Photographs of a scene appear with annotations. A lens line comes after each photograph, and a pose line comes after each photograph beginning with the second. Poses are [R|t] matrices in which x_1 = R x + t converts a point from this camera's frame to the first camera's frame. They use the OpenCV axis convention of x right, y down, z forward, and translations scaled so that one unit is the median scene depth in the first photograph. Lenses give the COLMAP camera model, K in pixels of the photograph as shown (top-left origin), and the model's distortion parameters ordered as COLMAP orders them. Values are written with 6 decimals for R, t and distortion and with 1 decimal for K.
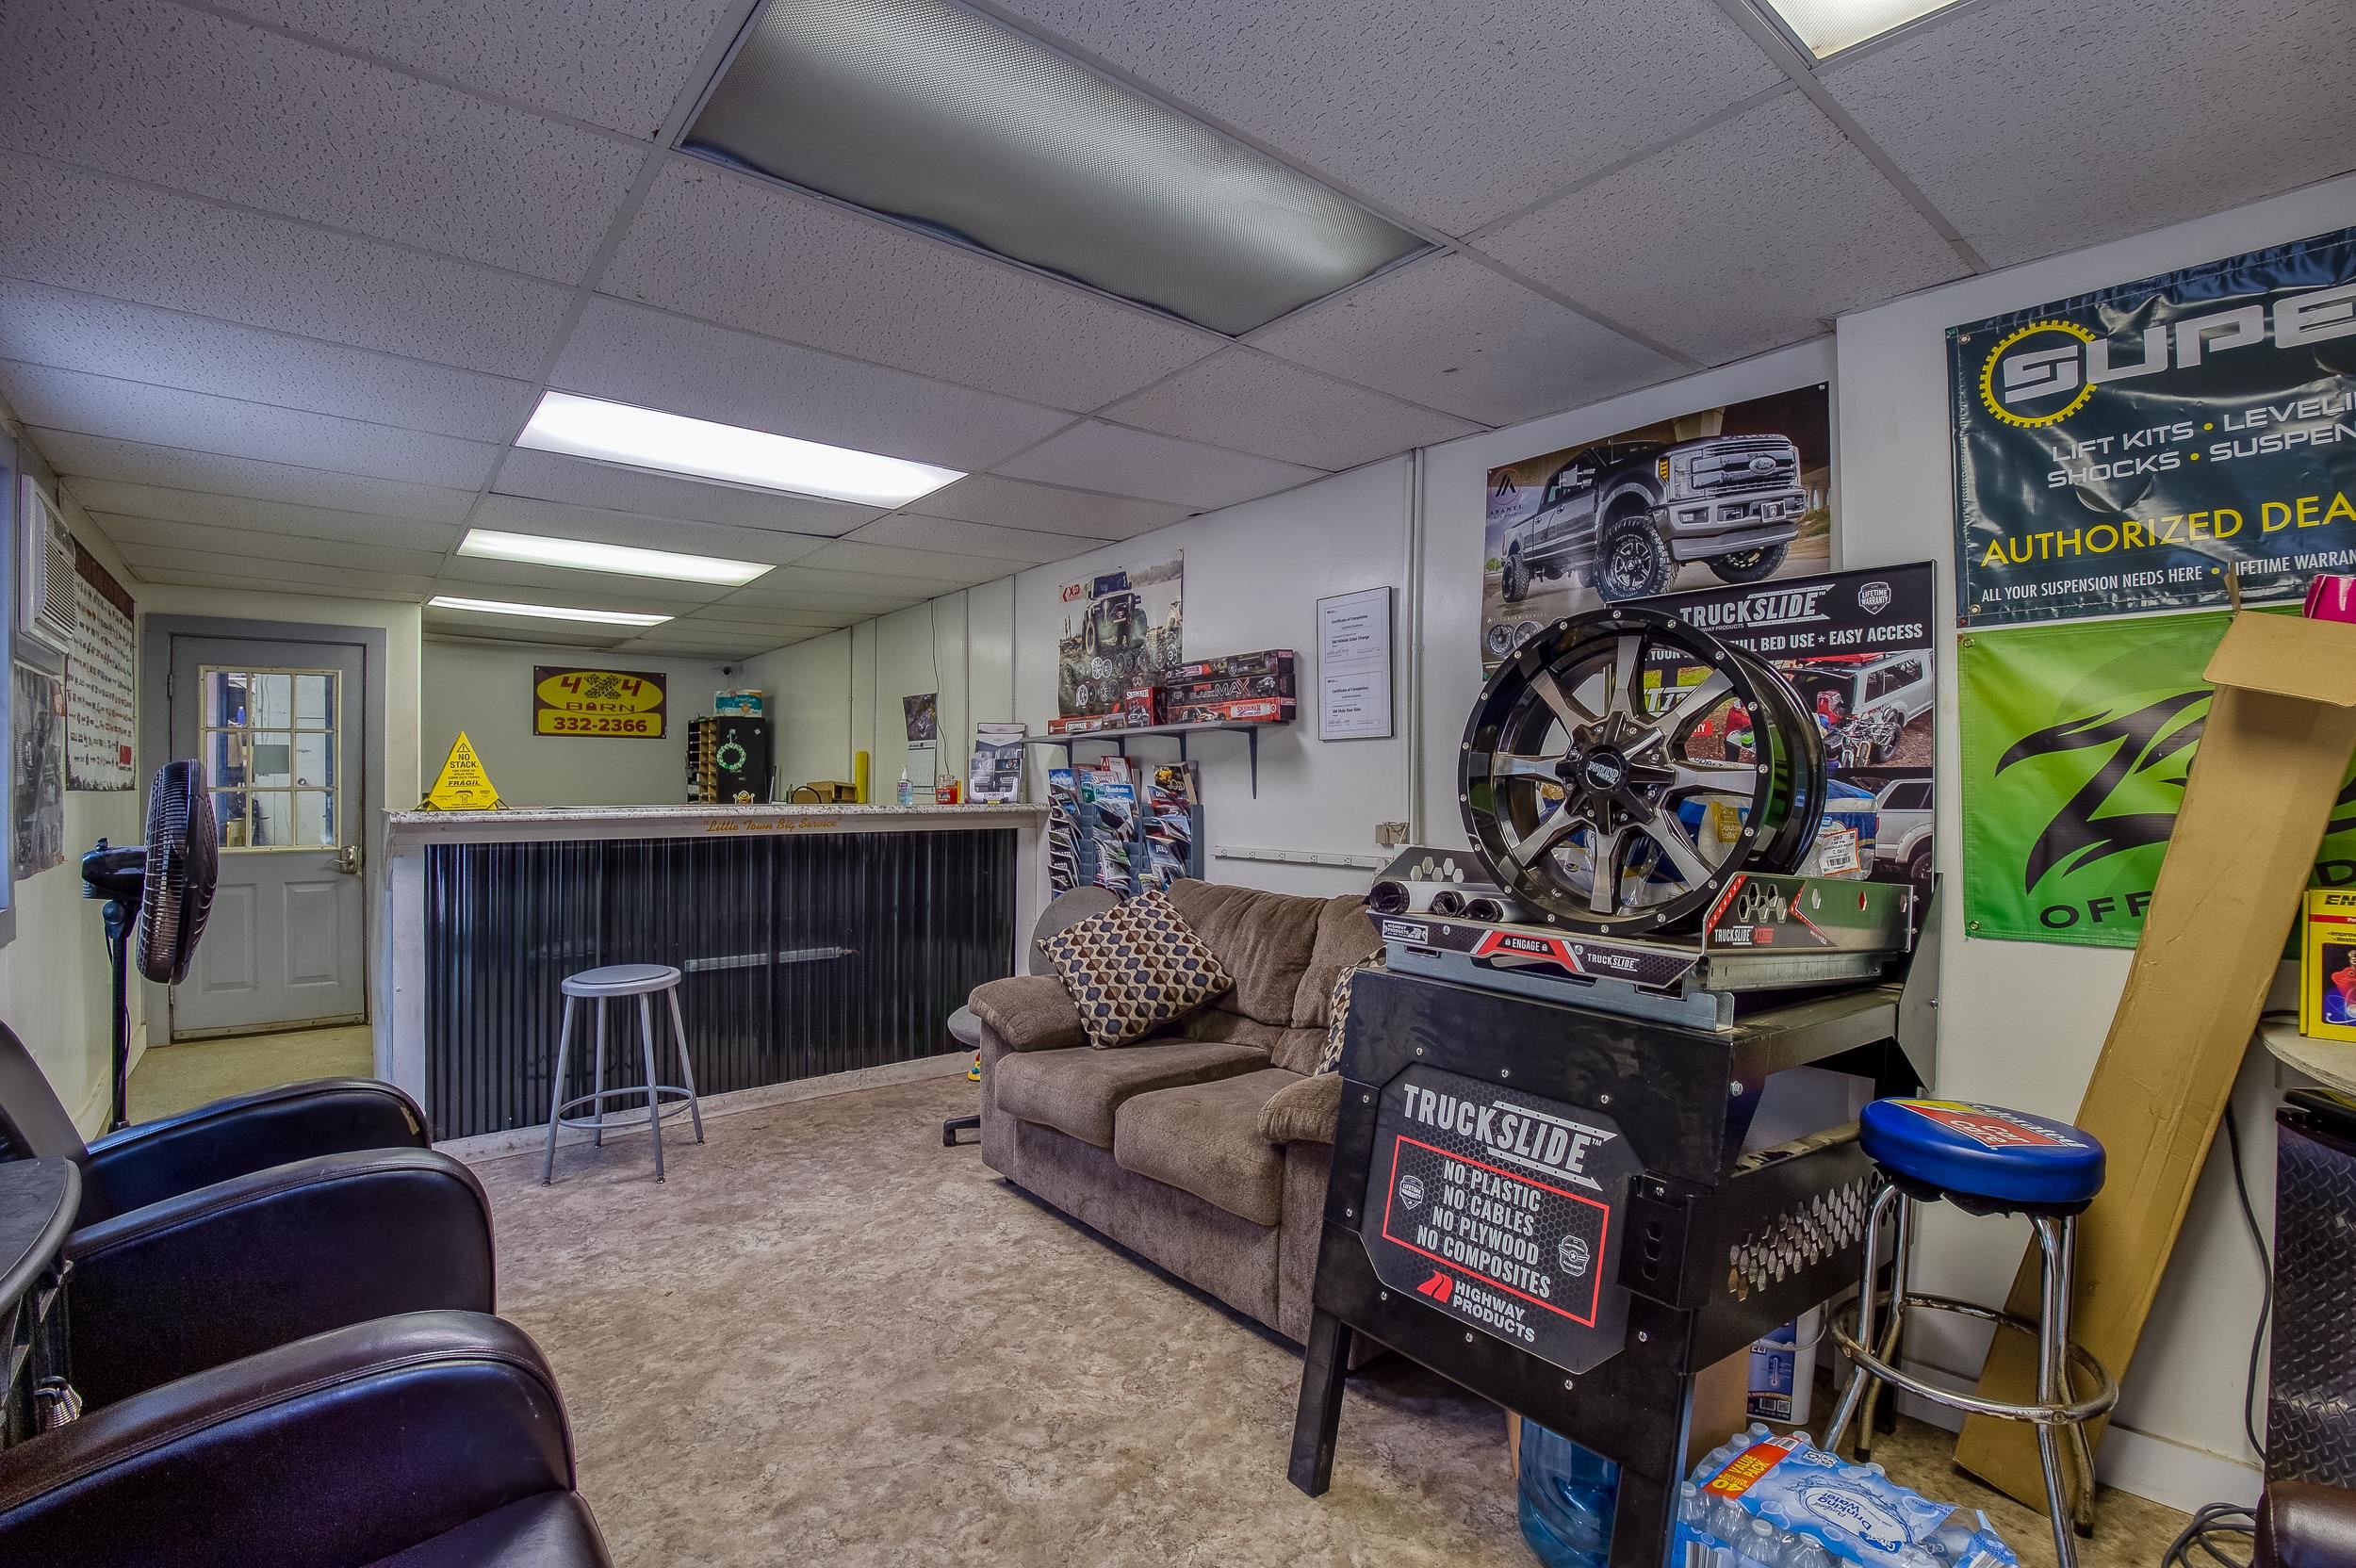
lens RADIAL K [[1084.6, 0, 1178.0], [0, 1084.6, 784.0], [0, 0, 1]] dist [-0.021190, -0.012674]
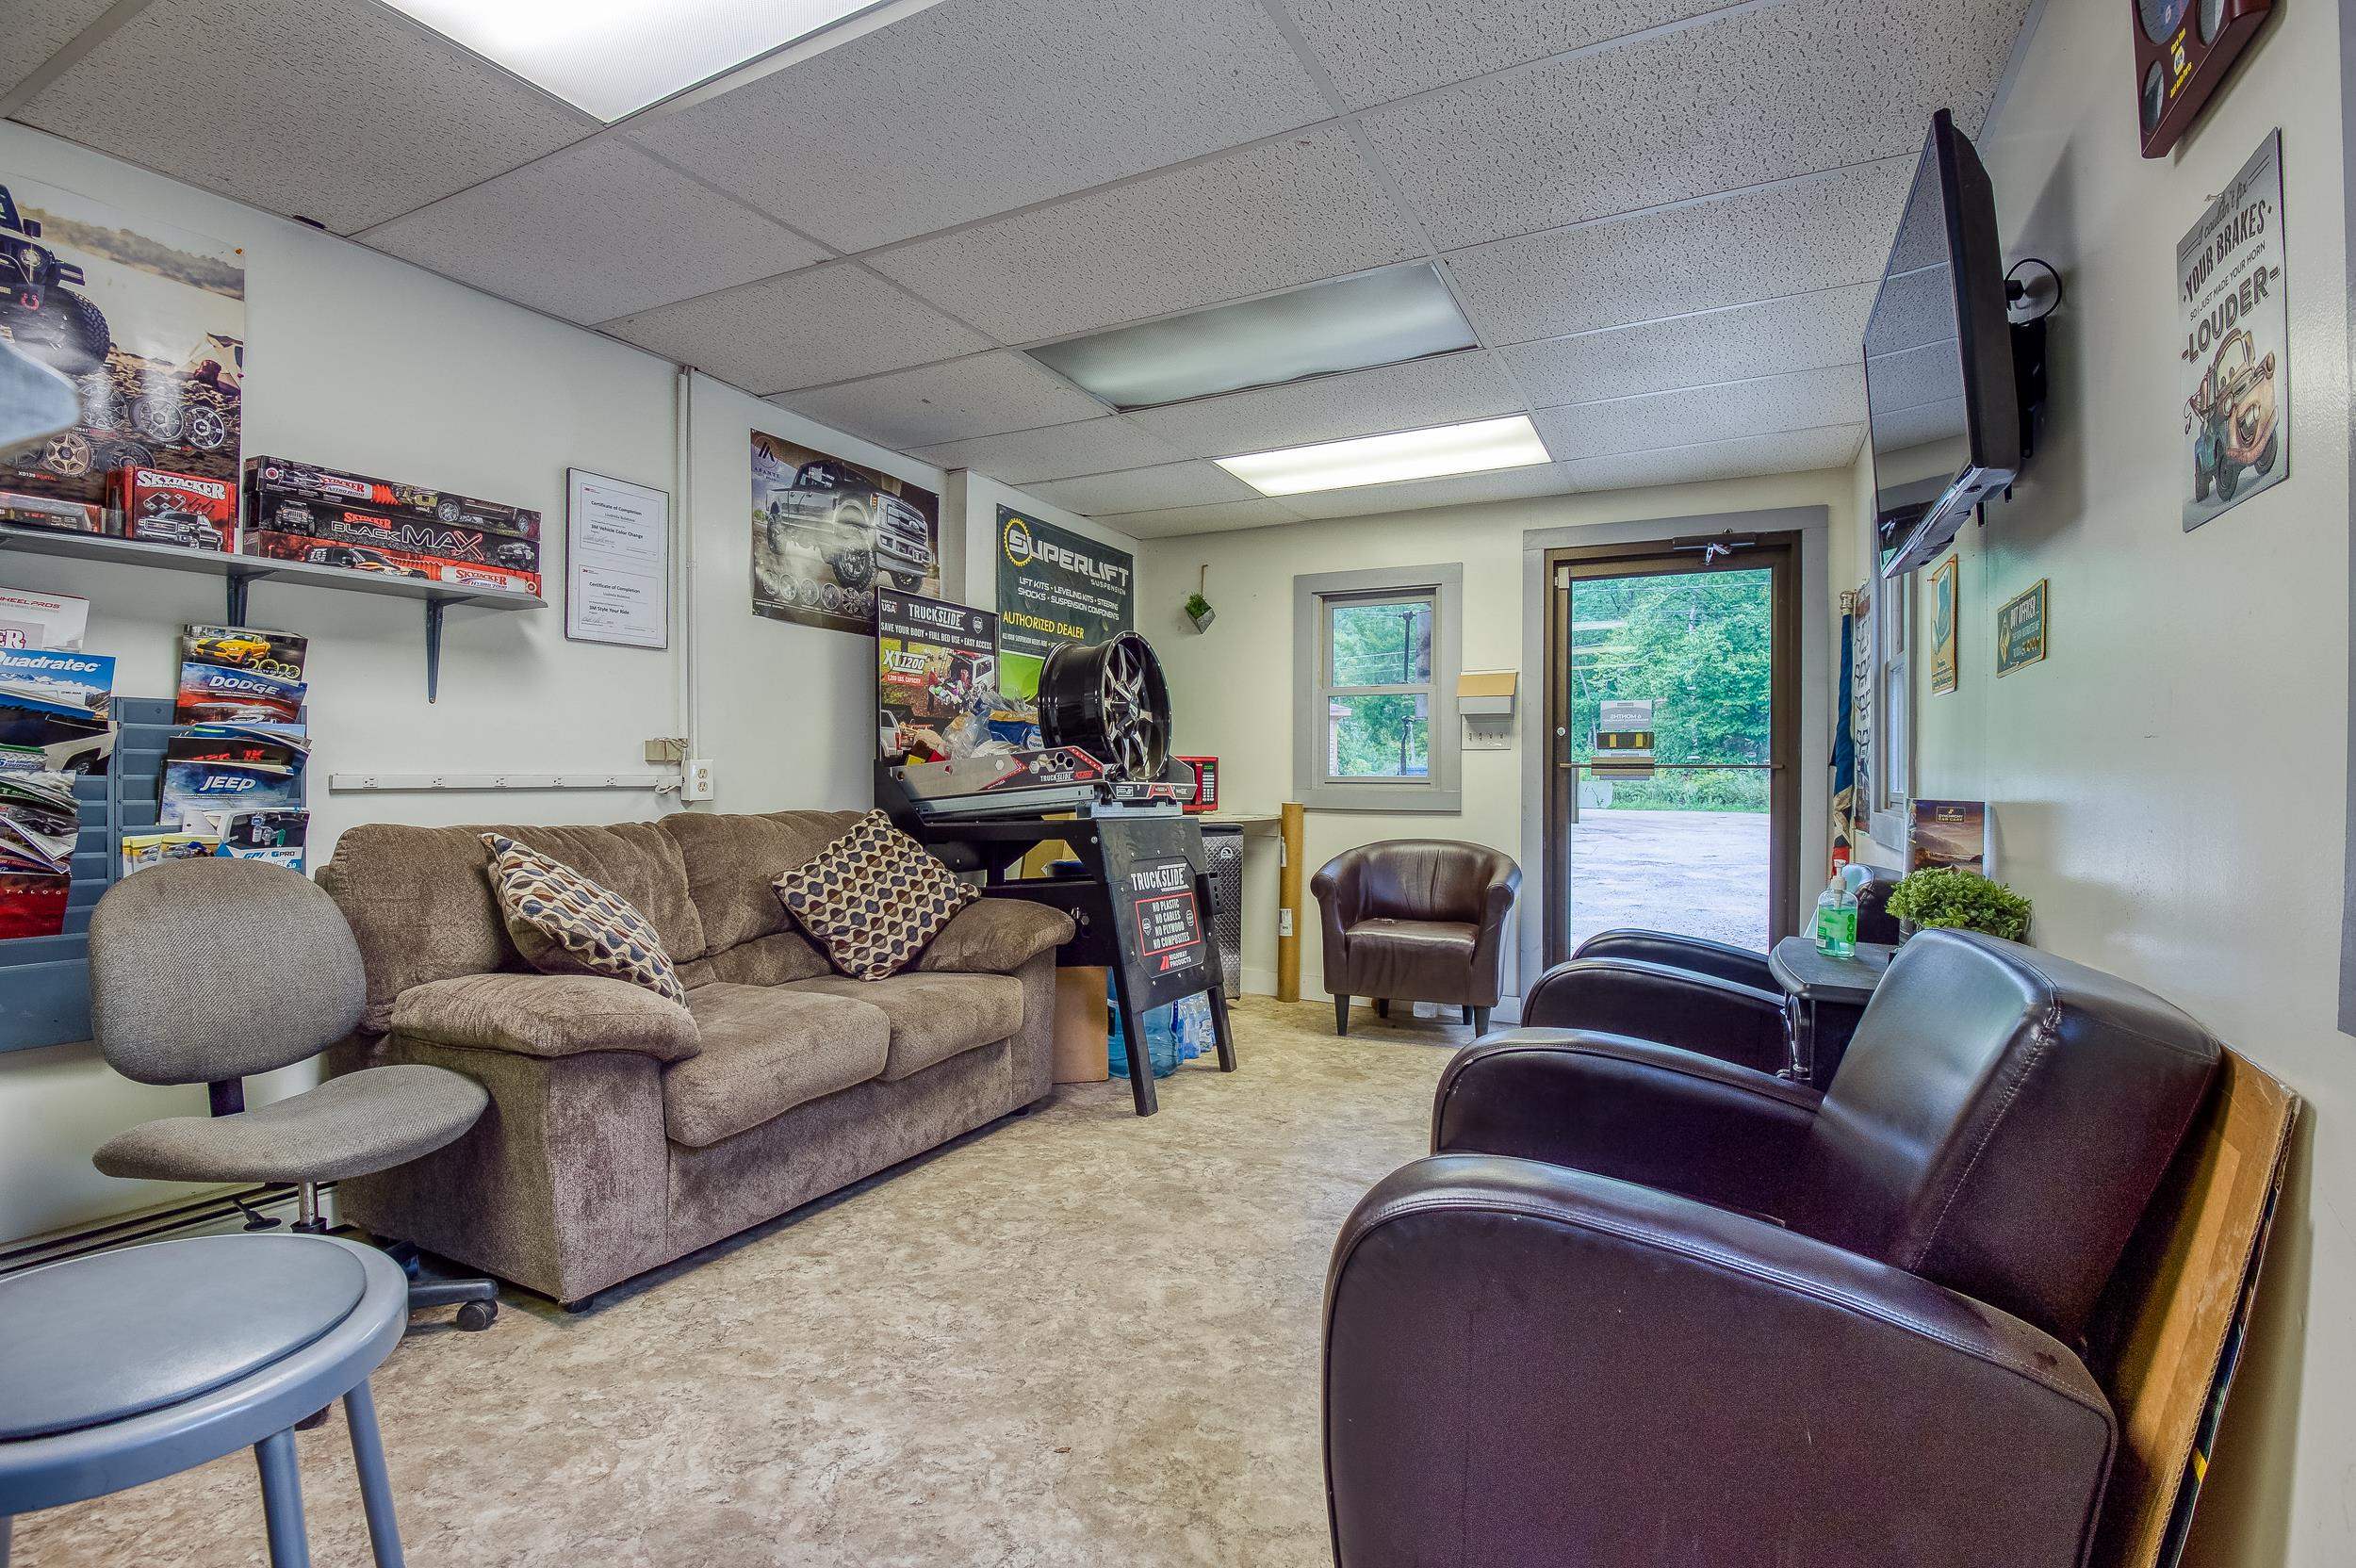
lens RADIAL K [[1084.6, 0, 1178.0], [0, 1084.6, 784.0], [0, 0, 1]] dist [-0.021190, -0.012674]
pose [[-0.396869, -0.007965, 0.917841, -0.936389], [-0.008125, 0.999954, 0.005165, 0.073437], [-0.917839, -0.005408, -0.396915, 1.037813]]
